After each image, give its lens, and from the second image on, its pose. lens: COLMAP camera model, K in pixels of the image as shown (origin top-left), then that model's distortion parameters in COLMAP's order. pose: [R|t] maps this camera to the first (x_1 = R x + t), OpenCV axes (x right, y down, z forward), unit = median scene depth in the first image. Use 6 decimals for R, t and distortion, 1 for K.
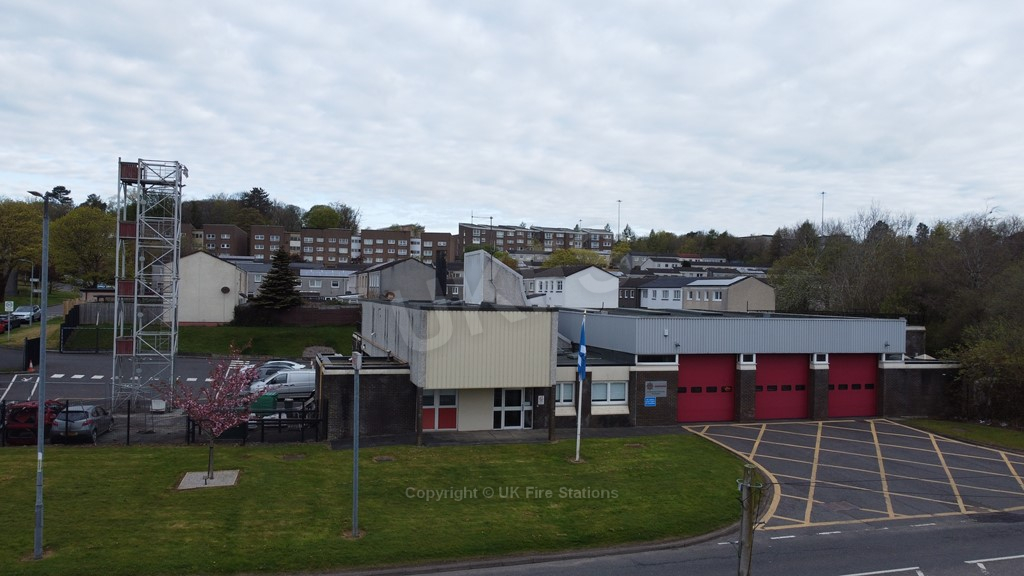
lens RADIAL K [[773.2, 0, 512.0], [0, 773.2, 288.0], [0, 0, 1]] dist [0.006890, -0.007584]
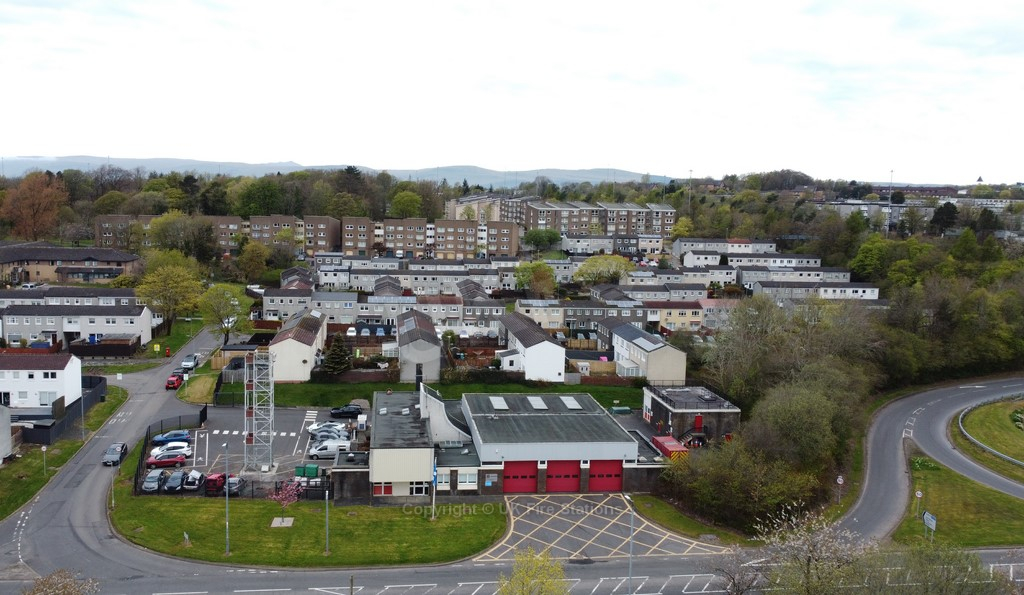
lens RADIAL K [[834.6, 0, 487.4], [0, 834.6, 291.9], [0, 0, 1]] dist [0.010412, -0.011309]
pose [[0.984152, 0.025431, -0.175493, 0.527223], [-0.005035, 0.993271, 0.115703, -0.589142], [0.177255, -0.112986, 0.977658, -1.066590]]
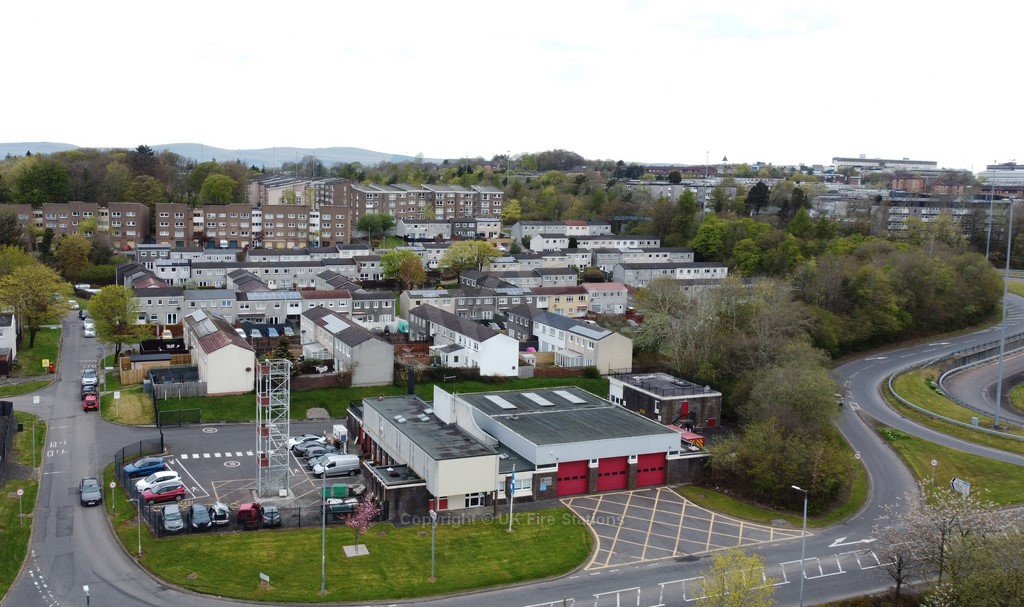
lens RADIAL K [[895.8, 0, 430.9], [0, 895.8, 276.2], [0, 0, 1]] dist [0.009797, -0.009354]
pose [[0.998187, -0.006294, 0.059865, -0.222282], [-0.000435, 0.993739, 0.111724, -0.602090], [-0.060193, -0.111547, 0.991934, -1.099587]]
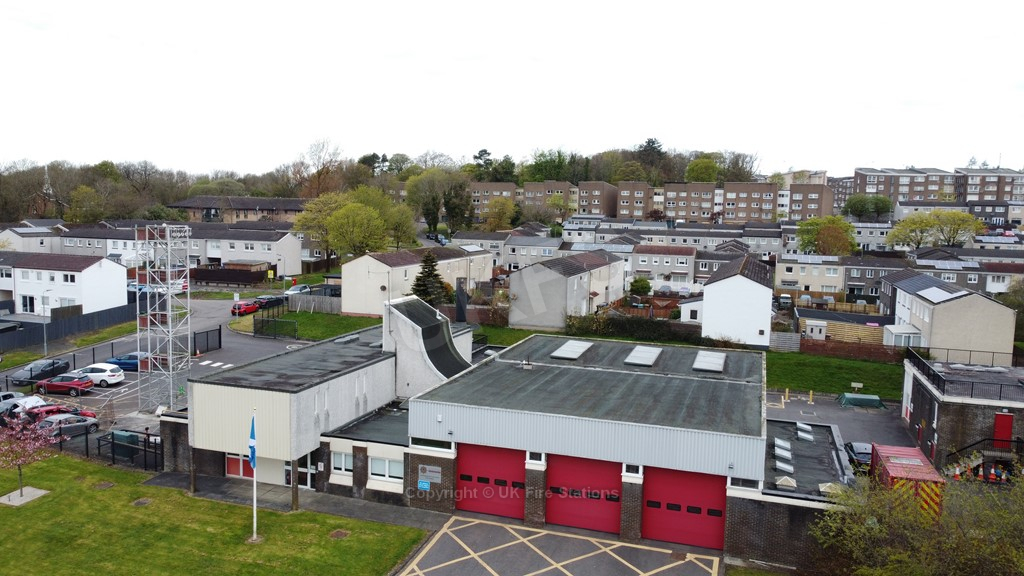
lens RADIAL K [[773.2, 0, 512.0], [0, 773.2, 288.0], [0, 0, 1]] dist [0.006890, -0.007584]
pose [[0.818433, 0.059089, -0.571556, 0.776644], [-0.005323, 0.995436, 0.095288, -0.186834], [0.574578, -0.074944, 0.815012, 0.269497]]
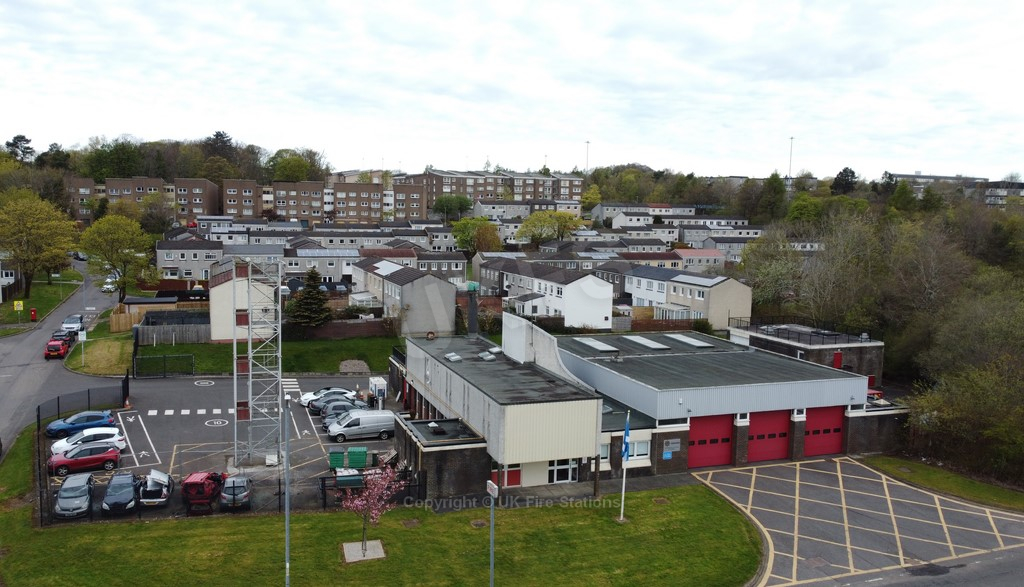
lens RADIAL K [[802.4, 0, 492.4], [0, 802.4, 289.2], [0, 0, 1]] dist [0.005403, -0.004148]
pose [[0.999383, -0.004798, 0.034781, -0.144971], [0.001111, 0.994444, 0.105264, -0.250255], [-0.035093, -0.105160, 0.993836, -0.256712]]
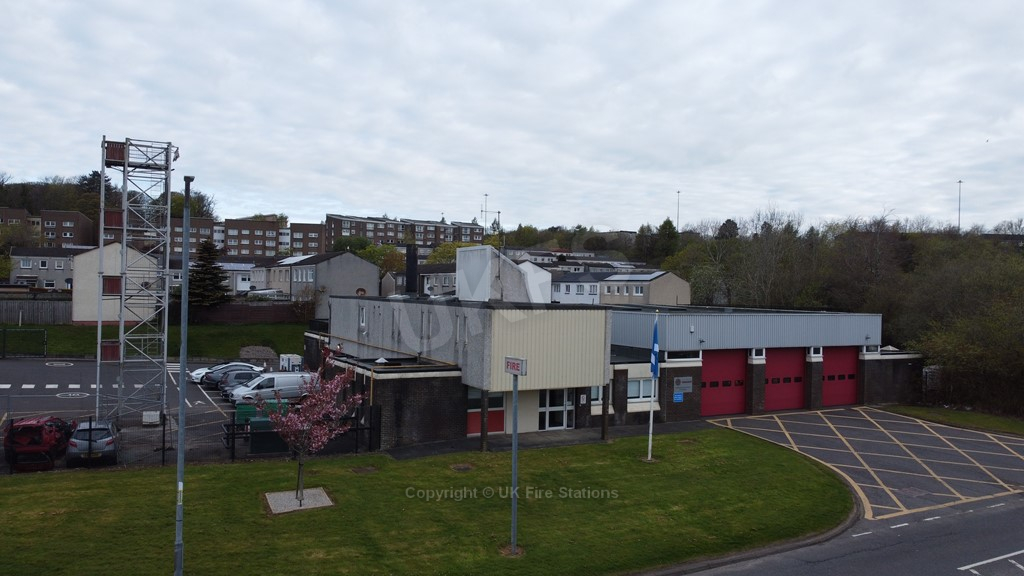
lens RADIAL K [[773.2, 0, 512.0], [0, 773.2, 288.0], [0, 0, 1]] dist [0.006890, -0.007584]
pose [[0.979515, -0.000789, 0.201372, -0.226971], [-0.001093, 0.999957, 0.009234, -0.005193], [-0.201371, -0.009265, 0.979471, 0.049808]]
